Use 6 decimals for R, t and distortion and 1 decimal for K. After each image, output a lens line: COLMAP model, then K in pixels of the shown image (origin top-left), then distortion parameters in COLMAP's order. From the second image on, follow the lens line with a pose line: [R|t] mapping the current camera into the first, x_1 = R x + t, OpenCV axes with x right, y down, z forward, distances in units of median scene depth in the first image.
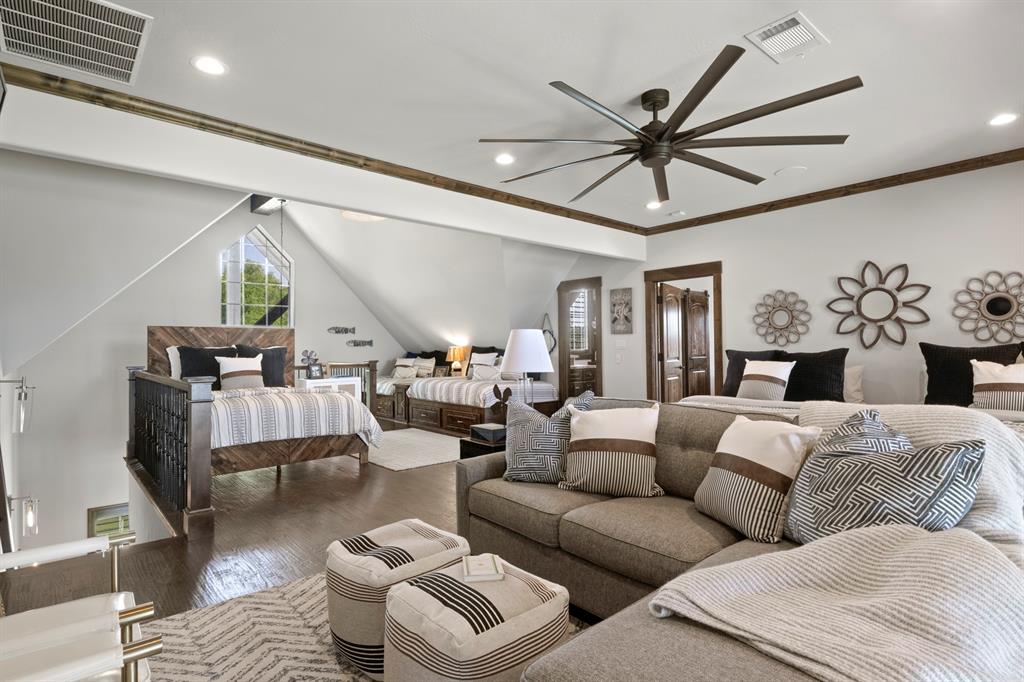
lens RADIAL K [[513.2, 0, 518.2], [0, 513.2, 346.4], [0, 0, 1]] dist [0.003376, -0.000259]
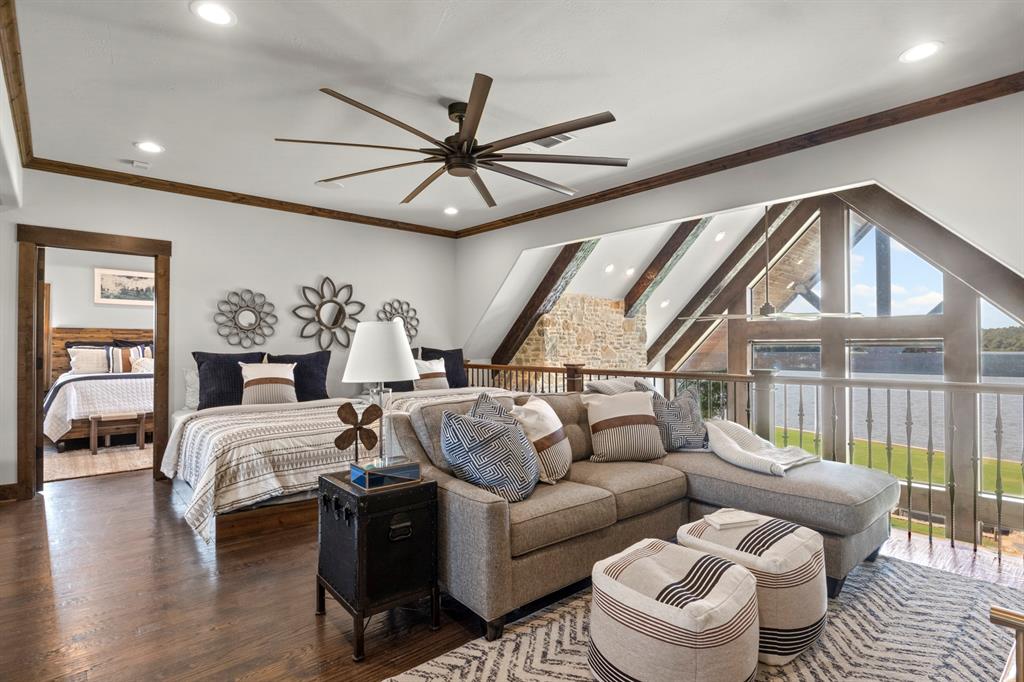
lens RADIAL K [[513.2, 0, 517.9], [0, 513.2, 341.1], [0, 0, 1]] dist [0.003376, -0.000259]
pose [[-0.006507, 0.023223, 0.999709, -0.491764], [-0.003821, 0.999722, -0.023248, 0.007312], [-0.999972, -0.003972, -0.006416, 0.560678]]
